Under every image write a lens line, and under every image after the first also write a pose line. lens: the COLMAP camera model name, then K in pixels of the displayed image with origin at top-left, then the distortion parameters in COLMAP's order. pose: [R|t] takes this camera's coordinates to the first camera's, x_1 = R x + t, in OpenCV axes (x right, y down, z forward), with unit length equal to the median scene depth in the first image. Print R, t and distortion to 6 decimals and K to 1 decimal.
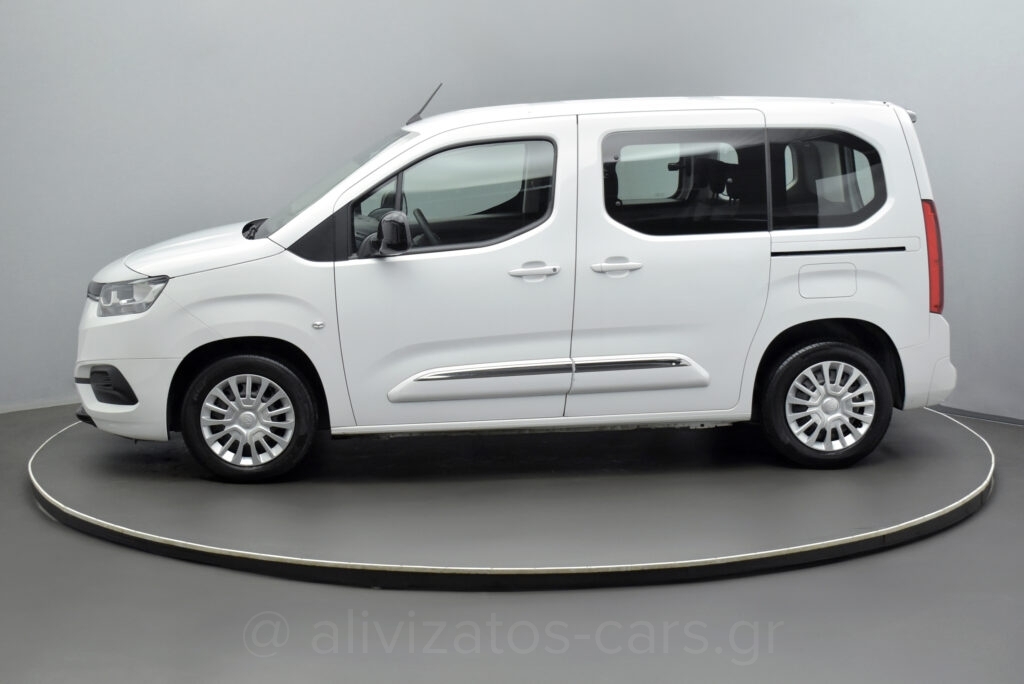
lens RADIAL K [[1581.8, 0, 512.0], [0, 1581.8, 342.0], [0, 0, 1]] dist [-0.013628, -0.008113]
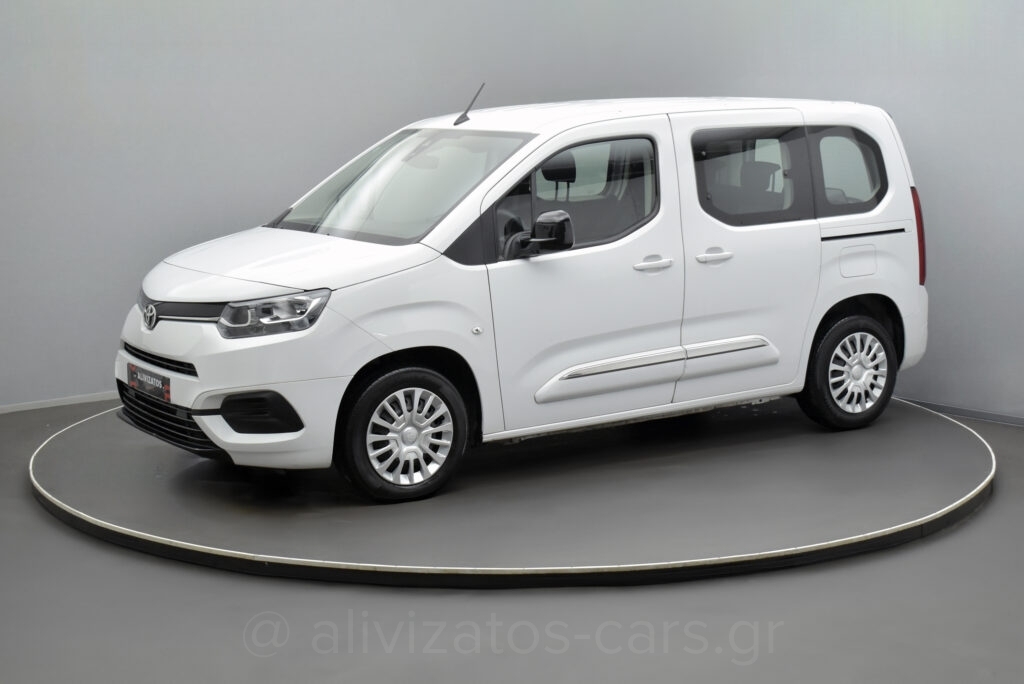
lens RADIAL K [[1581.8, 0, 512.0], [0, 1581.8, 342.0], [0, 0, 1]] dist [-0.013628, -0.008113]
pose [[0.873981, -0.071413, 0.480684, -0.562789], [0.074926, 0.997118, 0.011907, -0.013293], [-0.480149, 0.025609, 0.876813, 0.135298]]
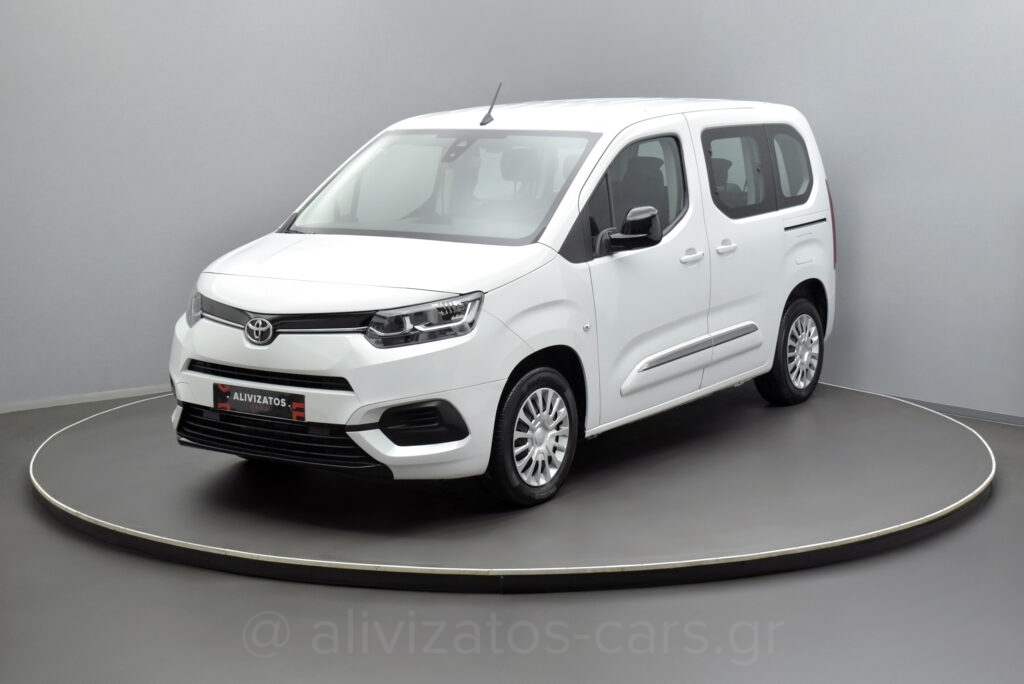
lens RADIAL K [[1581.8, 0, 512.0], [0, 1581.8, 342.0], [0, 0, 1]] dist [-0.013628, -0.008113]
pose [[0.626027, -0.113991, 0.771425, -0.897076], [0.121021, 0.991474, 0.048297, -0.053991], [-0.770353, 0.063123, 0.634485, 0.405799]]
